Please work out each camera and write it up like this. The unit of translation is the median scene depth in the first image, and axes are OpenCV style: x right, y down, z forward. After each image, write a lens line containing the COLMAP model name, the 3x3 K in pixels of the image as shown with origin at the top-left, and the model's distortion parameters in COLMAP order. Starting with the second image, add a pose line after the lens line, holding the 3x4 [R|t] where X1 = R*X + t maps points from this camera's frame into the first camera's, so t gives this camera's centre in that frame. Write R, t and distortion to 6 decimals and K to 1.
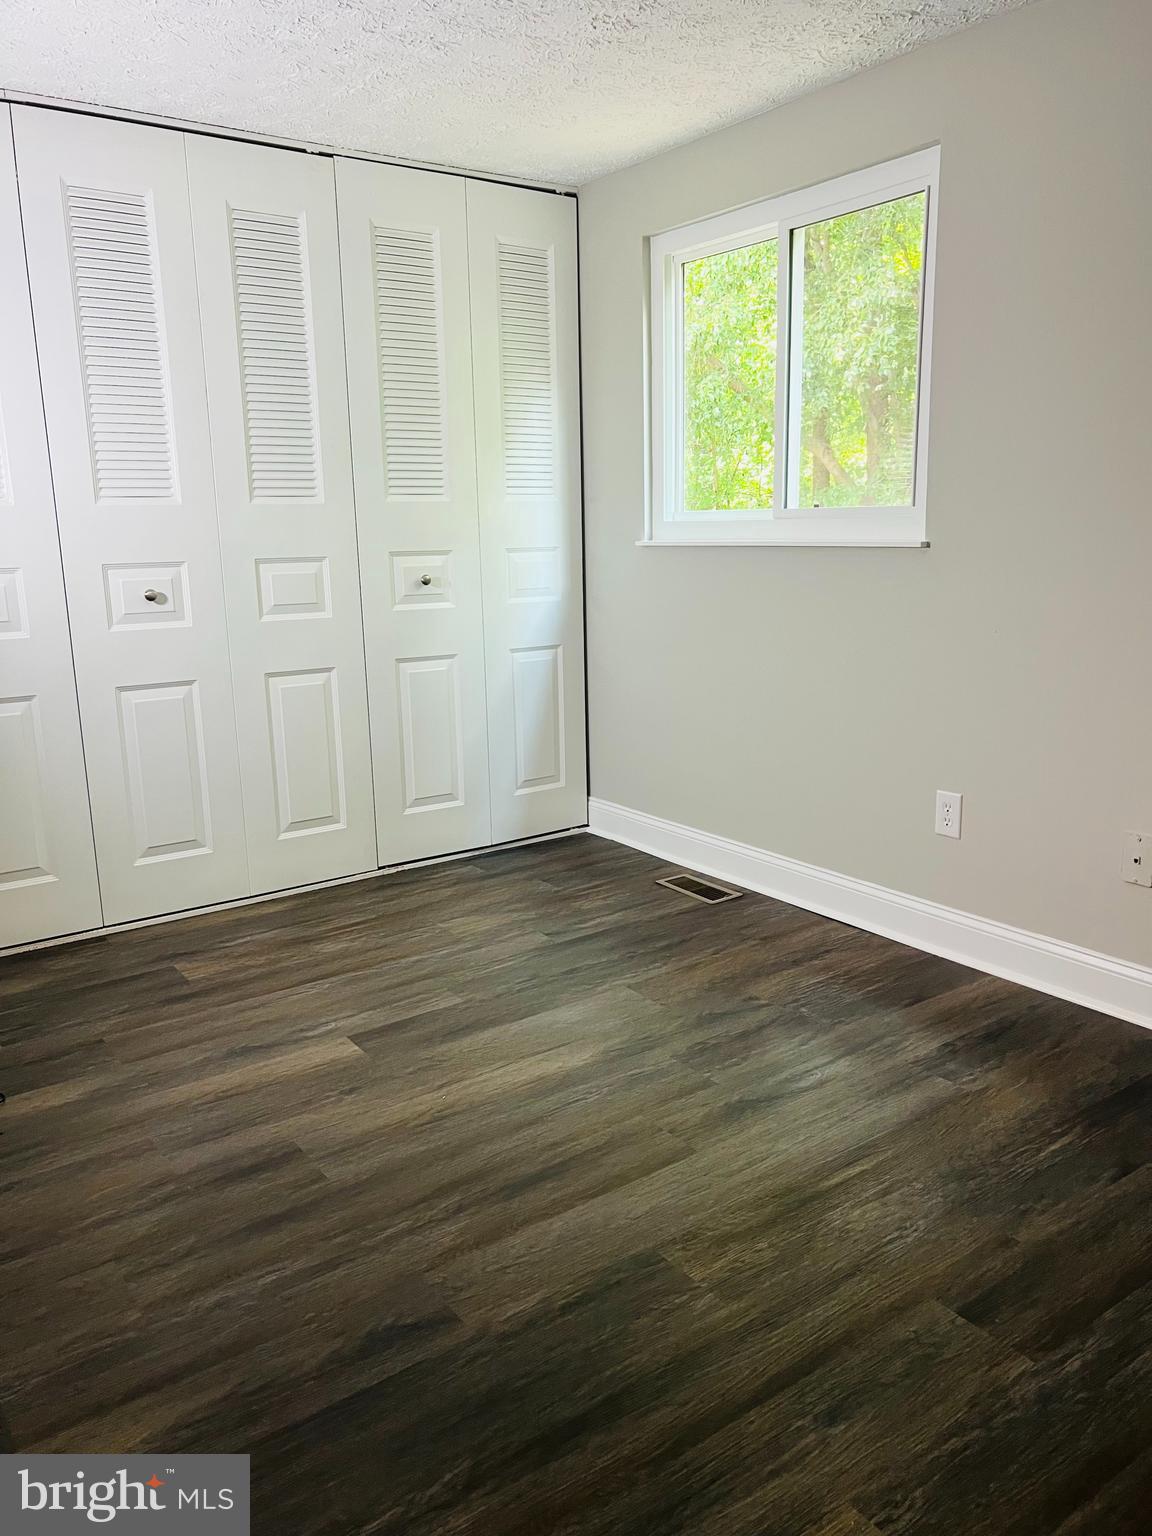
lens RADIAL K [[1156.2, 0, 582.8], [0, 1156.2, 779.0], [0, 0, 1]] dist [0.036060, -0.039059]
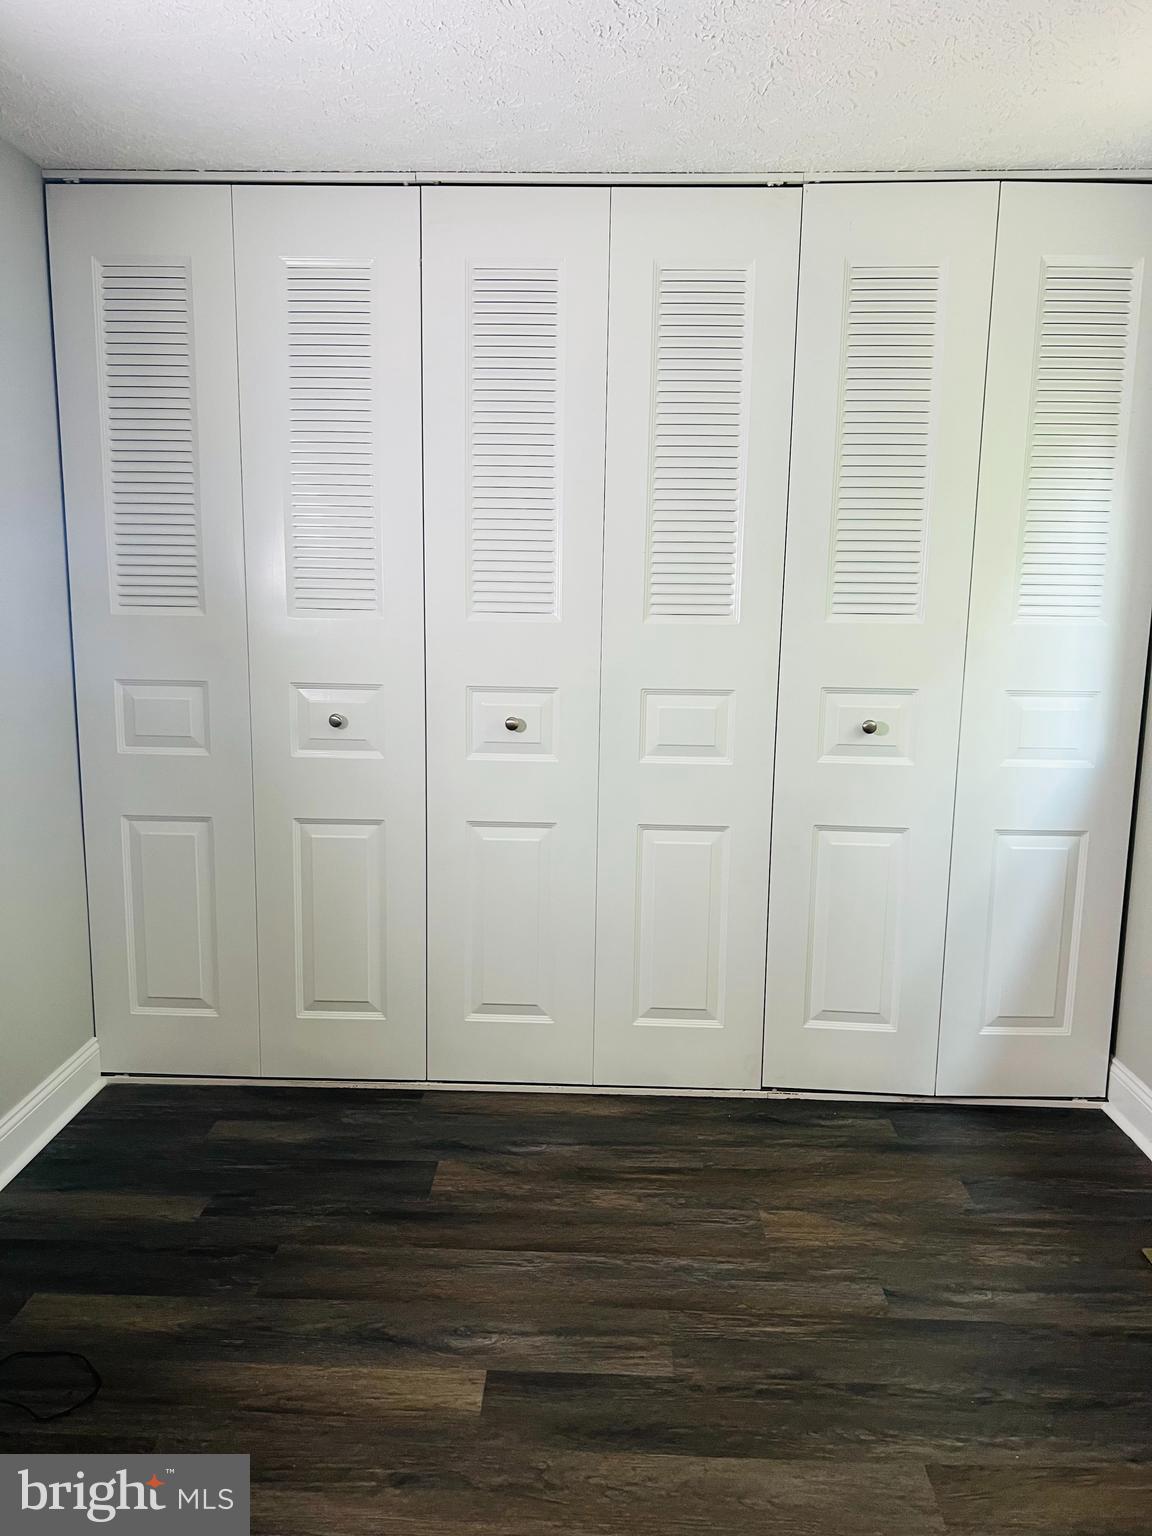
lens RADIAL K [[1156.2, 0, 576.3], [0, 1156.2, 764.5], [0, 0, 1]] dist [0.036060, -0.039059]
pose [[0.781011, 0.128085, -0.611242, 0.192153], [-0.158421, 0.987361, 0.004479, -0.134297], [0.604090, 0.093336, 0.791431, 0.333690]]
